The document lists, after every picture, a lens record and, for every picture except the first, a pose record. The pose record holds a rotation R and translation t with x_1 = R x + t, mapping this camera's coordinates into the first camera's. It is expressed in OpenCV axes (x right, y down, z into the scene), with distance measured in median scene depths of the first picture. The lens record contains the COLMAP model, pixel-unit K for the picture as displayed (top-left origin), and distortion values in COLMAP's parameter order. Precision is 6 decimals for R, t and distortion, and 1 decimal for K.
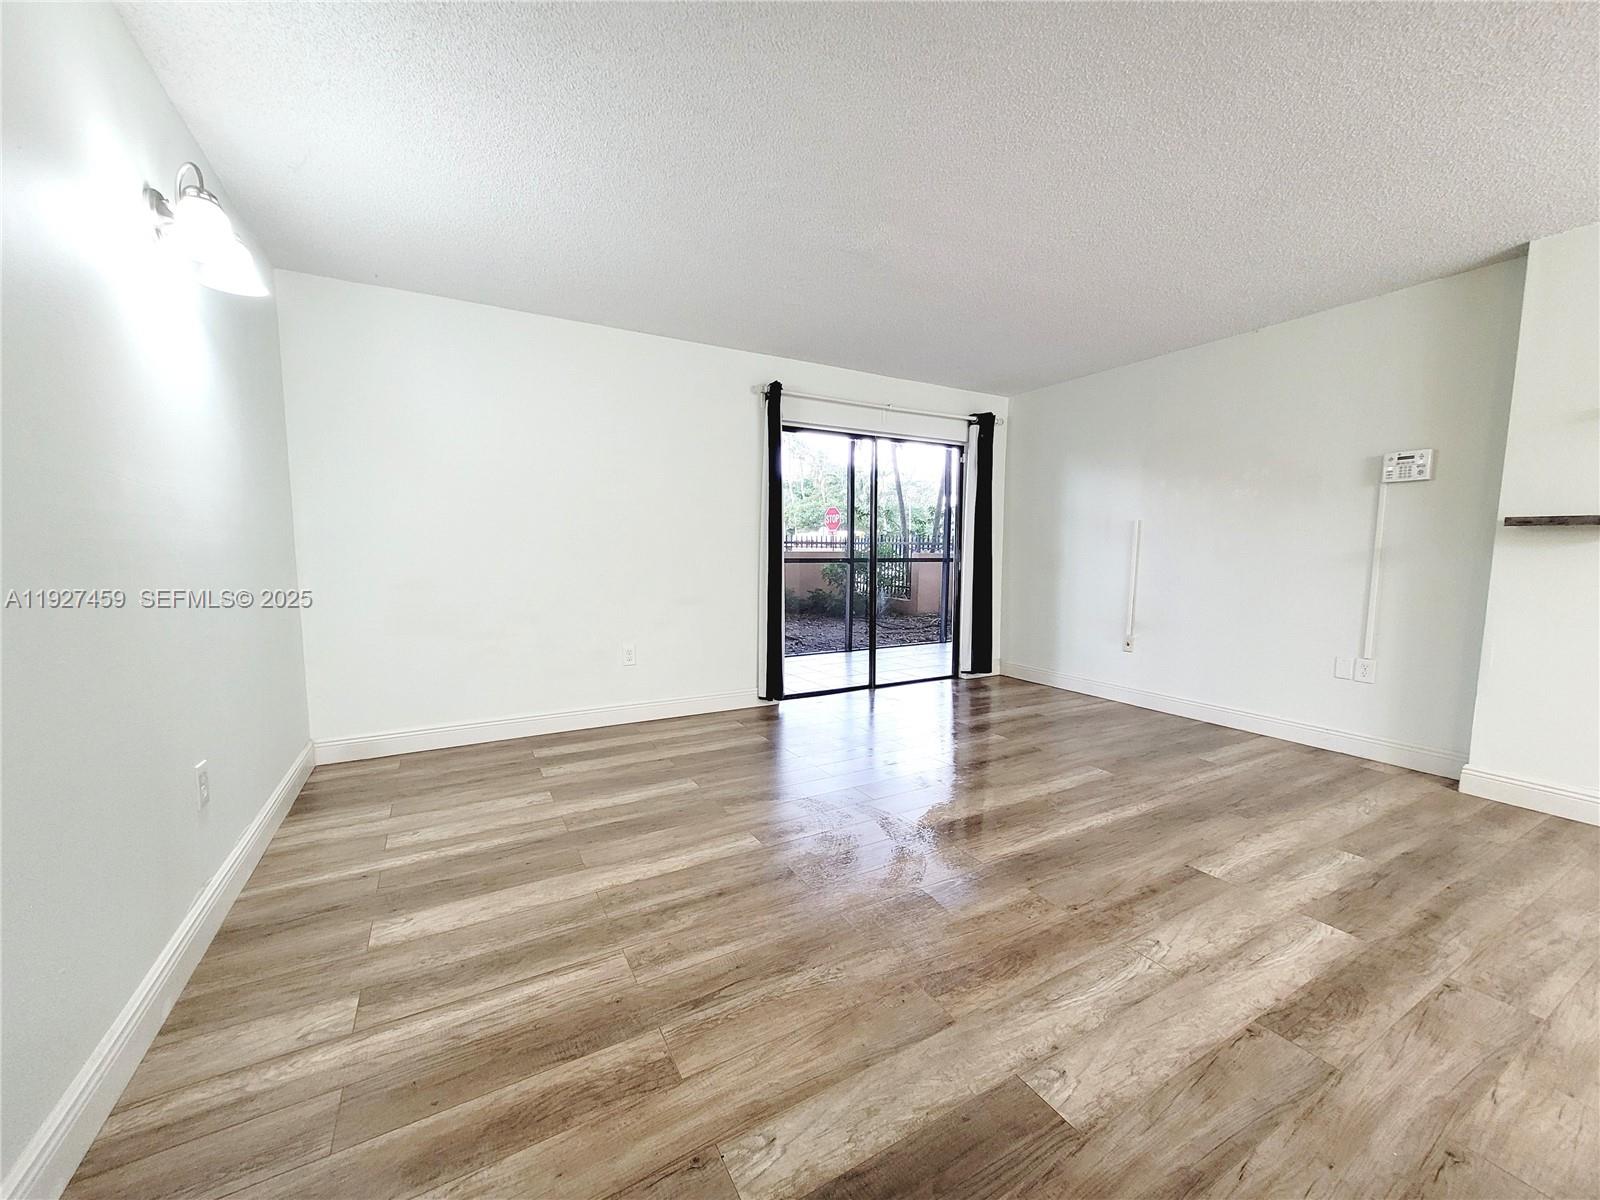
lens RADIAL K [[626.3, 0, 798.0], [0, 626.3, 610.6], [0, 0, 1]] dist [0.015842, -0.006574]
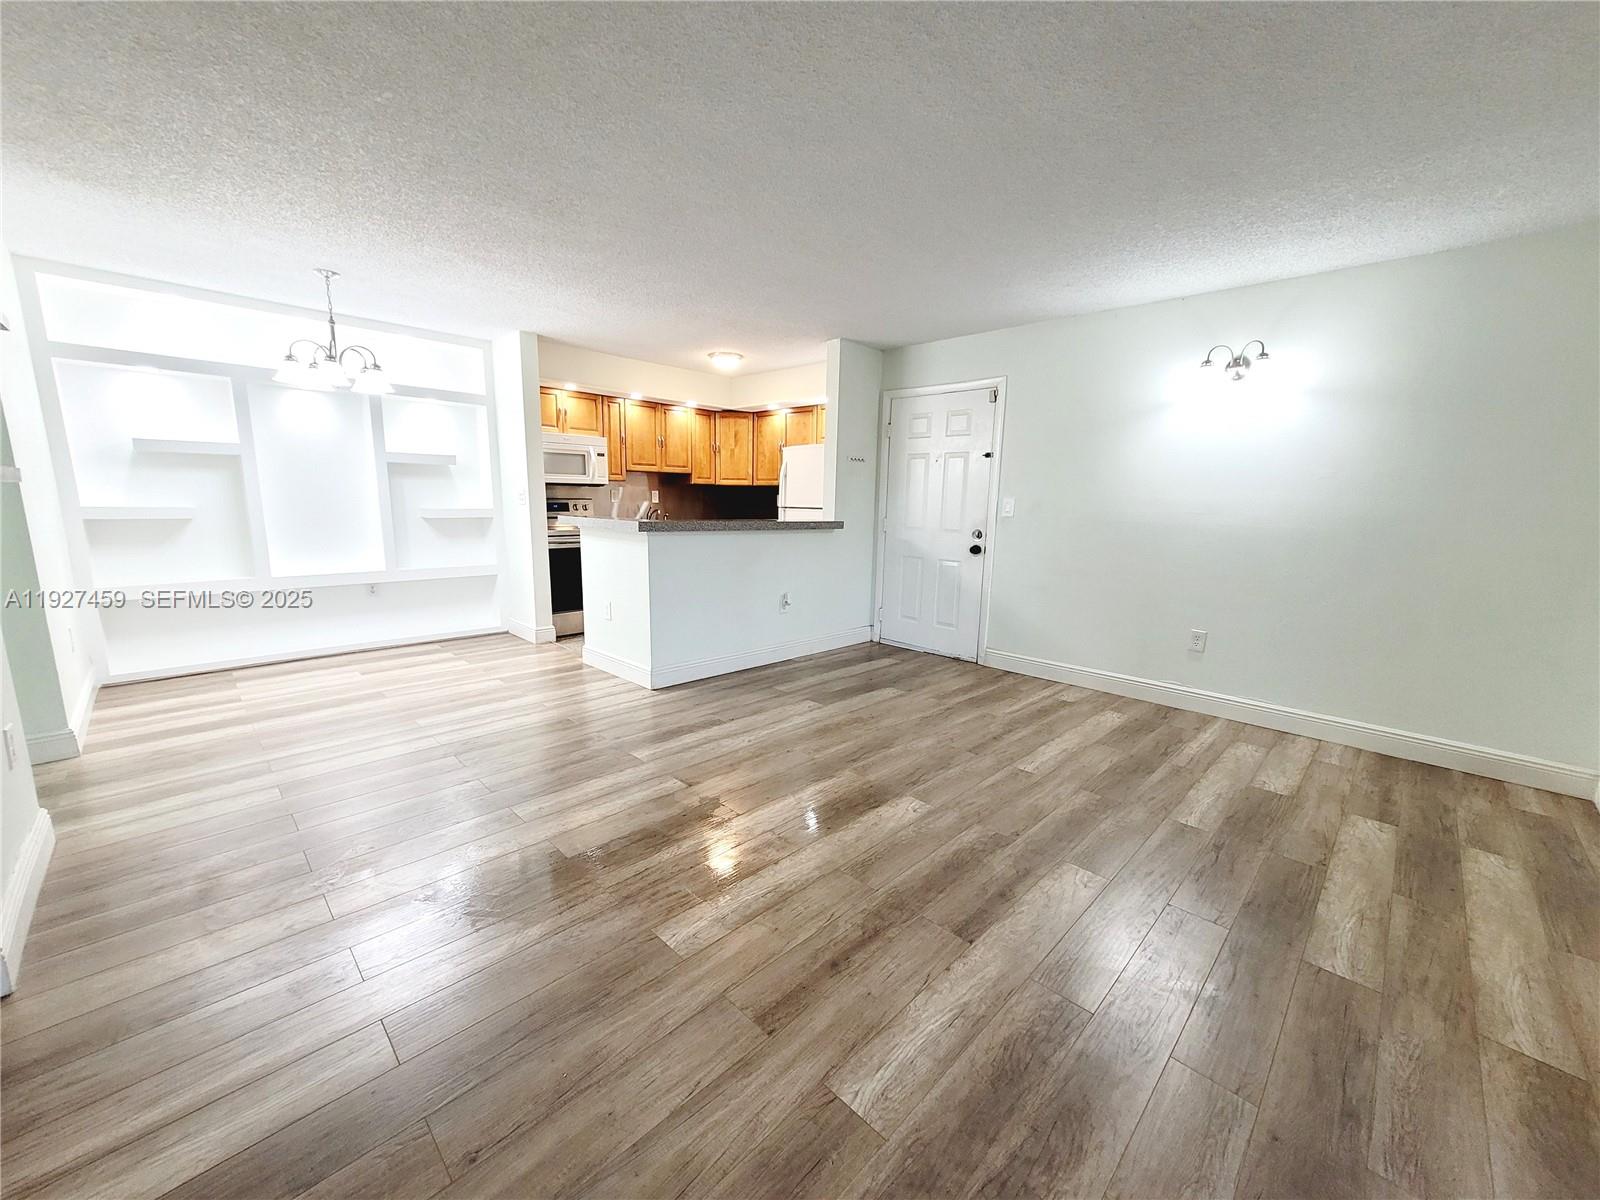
lens RADIAL K [[626.3, 0, 798.0], [0, 626.3, 610.6], [0, 0, 1]] dist [0.015842, -0.006574]
pose [[-0.961166, 0.022154, -0.275080, 0.610113], [-0.055098, 0.961299, 0.269941, -0.211635], [0.270414, 0.274614, -0.922748, 1.711843]]
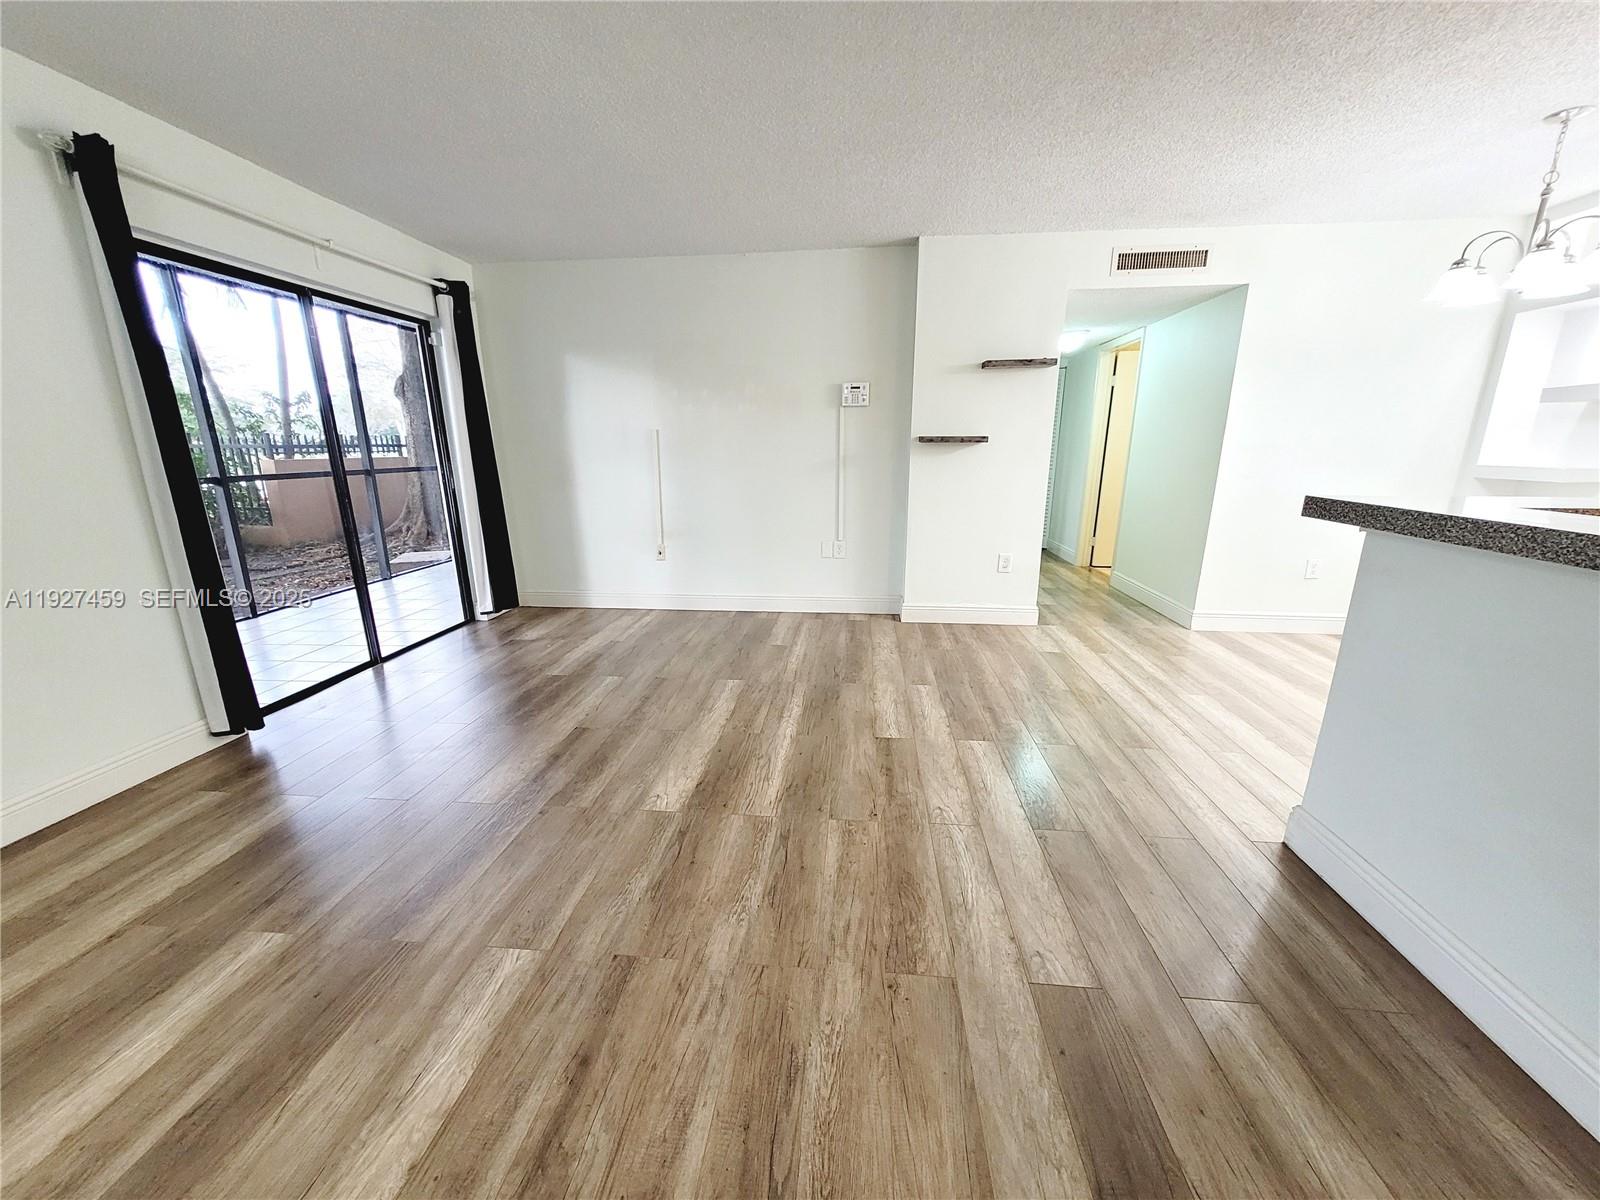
lens RADIAL K [[626.3, 0, 798.0], [0, 626.3, 610.6], [0, 0, 1]] dist [0.015842, -0.006574]
pose [[0.574369, -0.218867, 0.788795, -0.301704], [0.089734, 0.974622, 0.205087, -0.077167], [-0.813664, -0.047014, 0.579432, 0.359705]]
